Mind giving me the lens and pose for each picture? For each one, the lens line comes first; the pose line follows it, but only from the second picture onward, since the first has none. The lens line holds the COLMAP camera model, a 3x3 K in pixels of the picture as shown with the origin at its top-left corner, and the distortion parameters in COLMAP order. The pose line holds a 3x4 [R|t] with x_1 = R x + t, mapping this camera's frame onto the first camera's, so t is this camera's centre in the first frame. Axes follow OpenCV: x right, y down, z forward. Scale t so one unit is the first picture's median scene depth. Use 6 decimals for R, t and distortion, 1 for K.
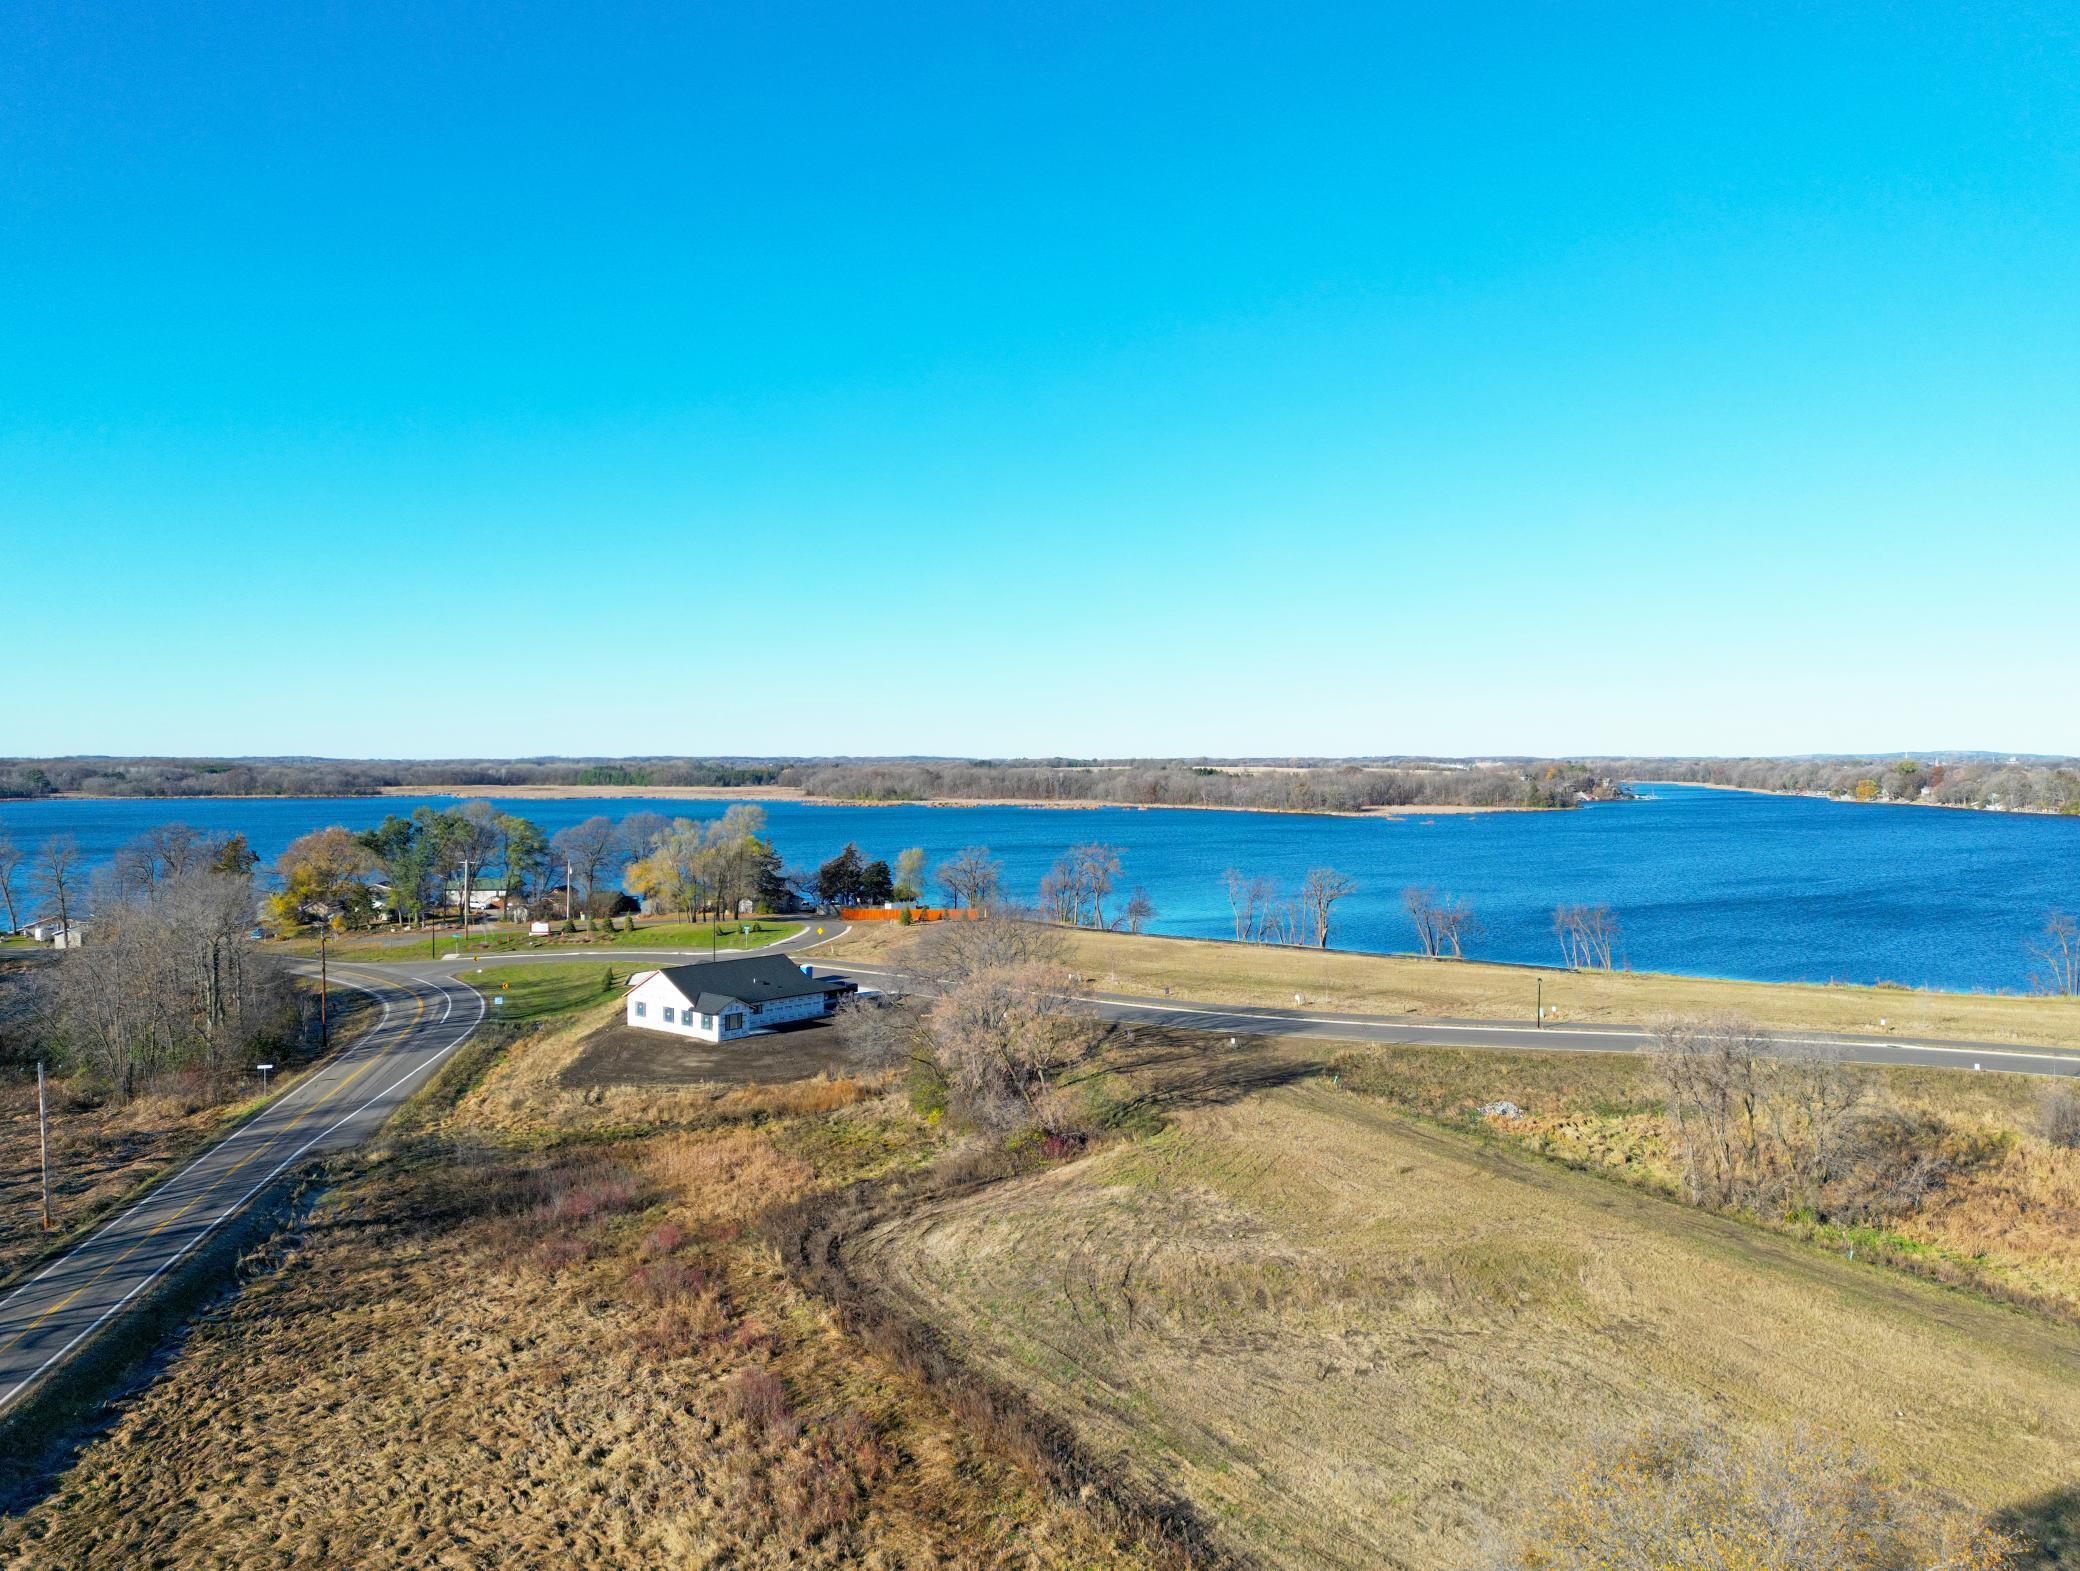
lens RADIAL K [[1464.3, 0, 1045.6], [0, 1464.3, 777.4], [0, 0, 1]] dist [0.092464, -0.081423]
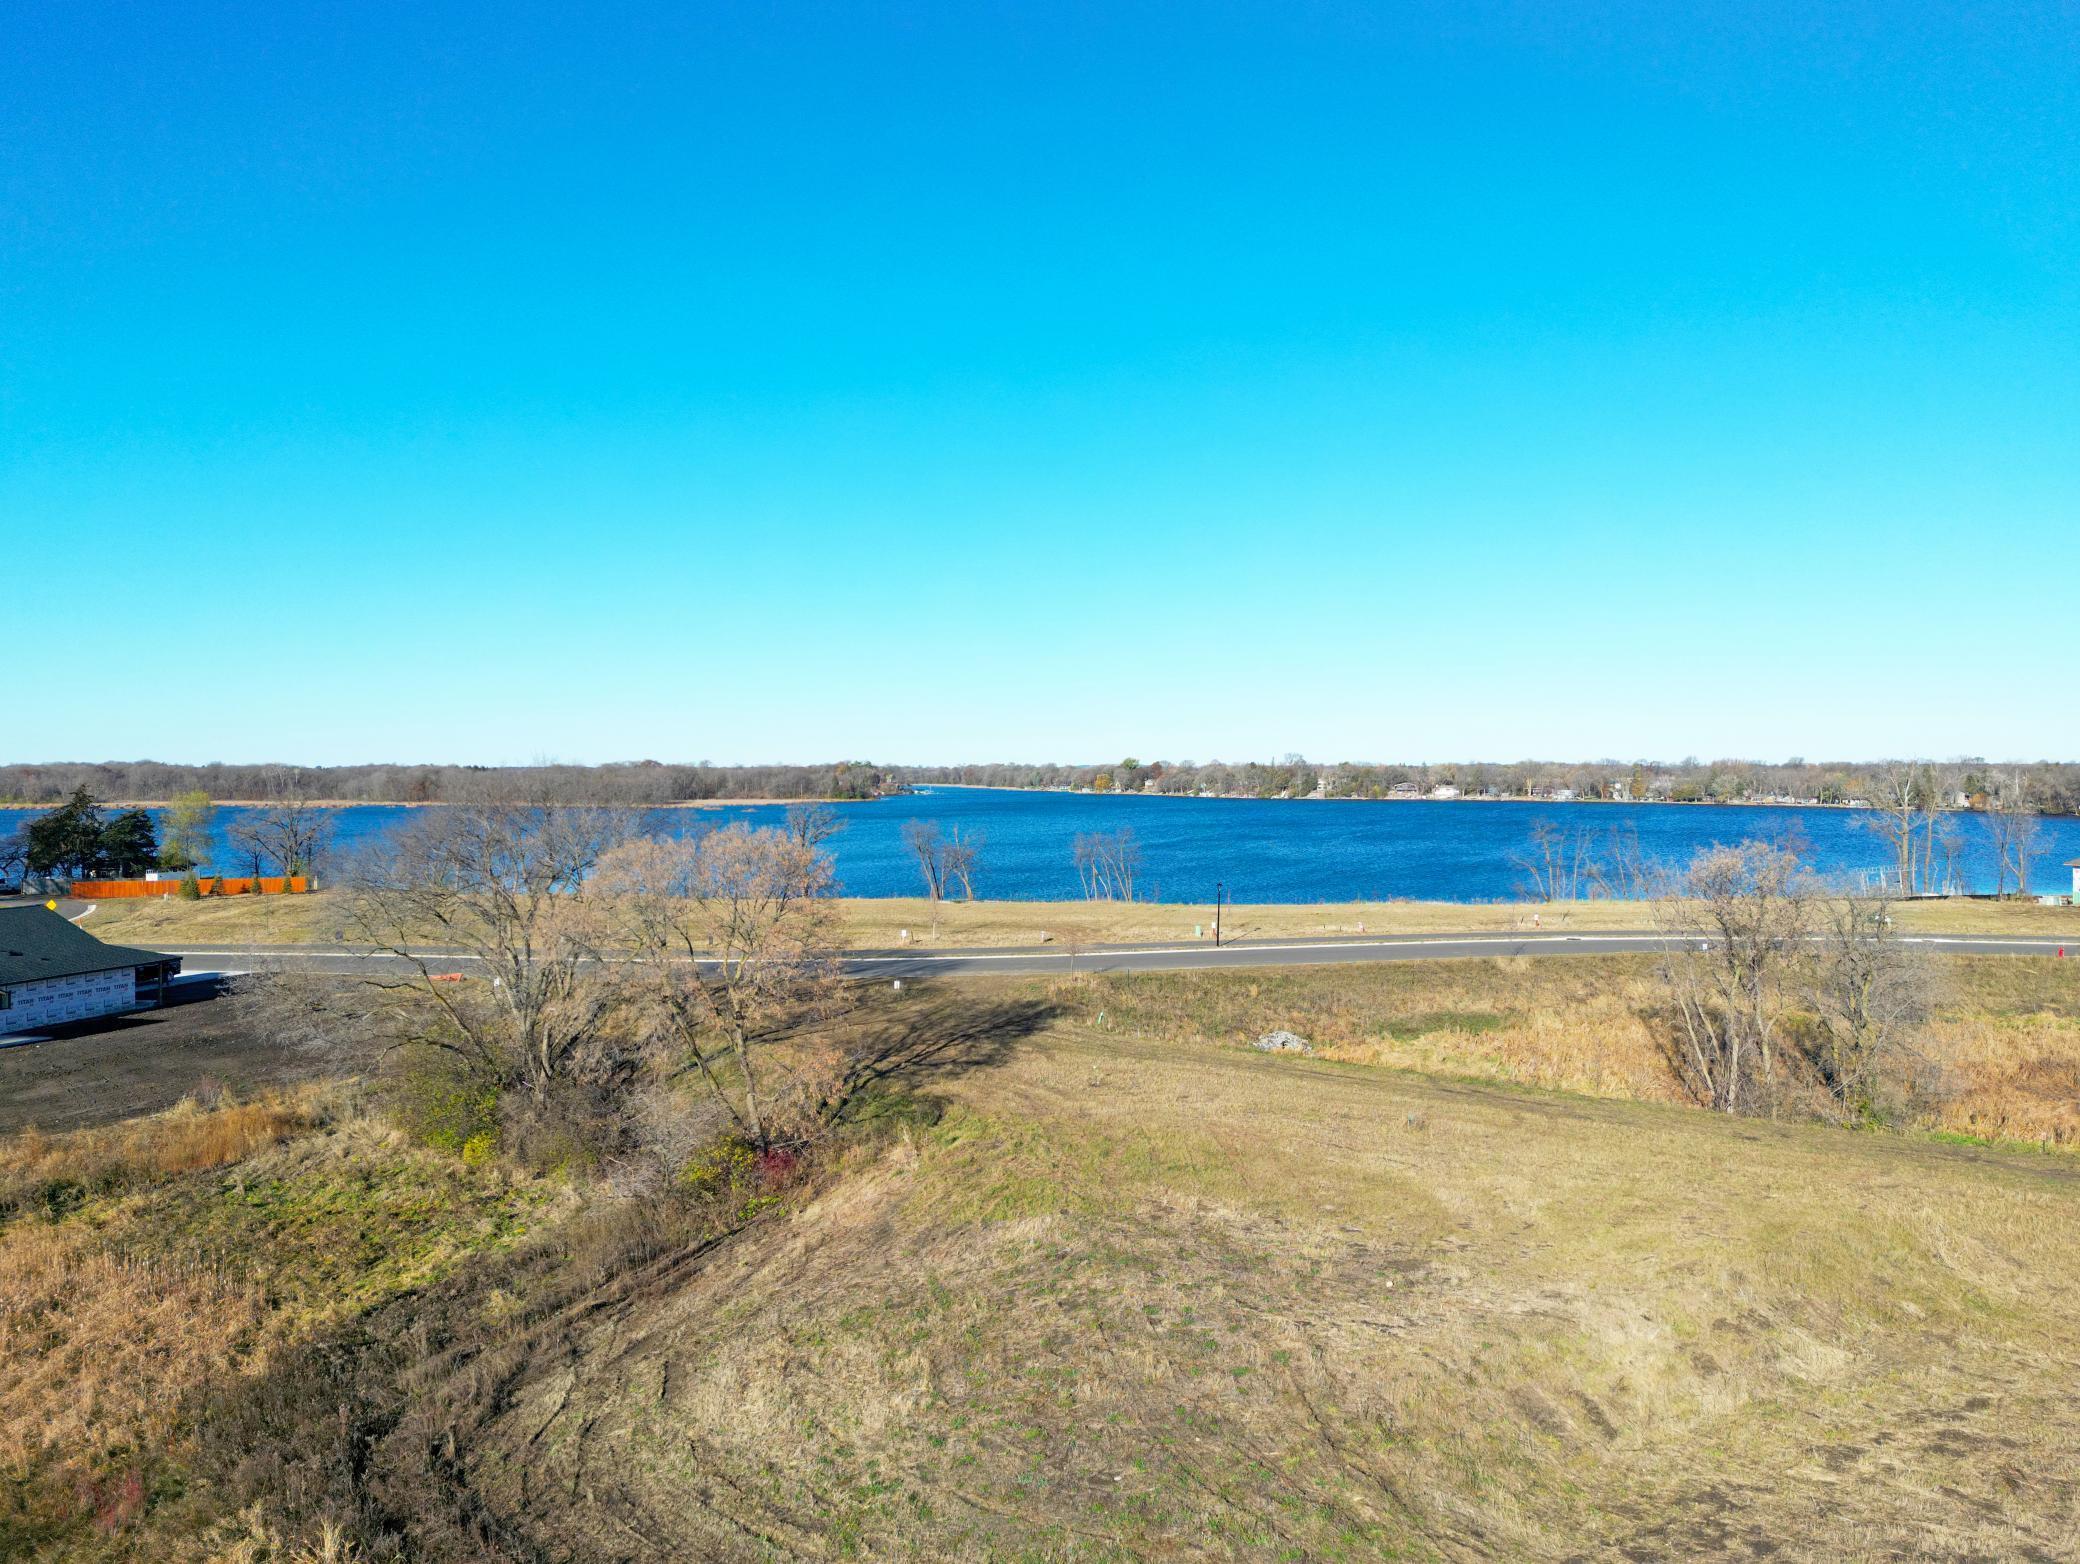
lens RADIAL K [[1464.3, 0, 1045.6], [0, 1464.3, 773.9], [0, 0, 1]] dist [0.092464, -0.081423]
pose [[0.884057, -0.000923, 0.467378, -0.173324], [0.004146, 0.999974, -0.005869, 0.120965], [-0.467360, 0.007126, 0.884038, 0.521175]]
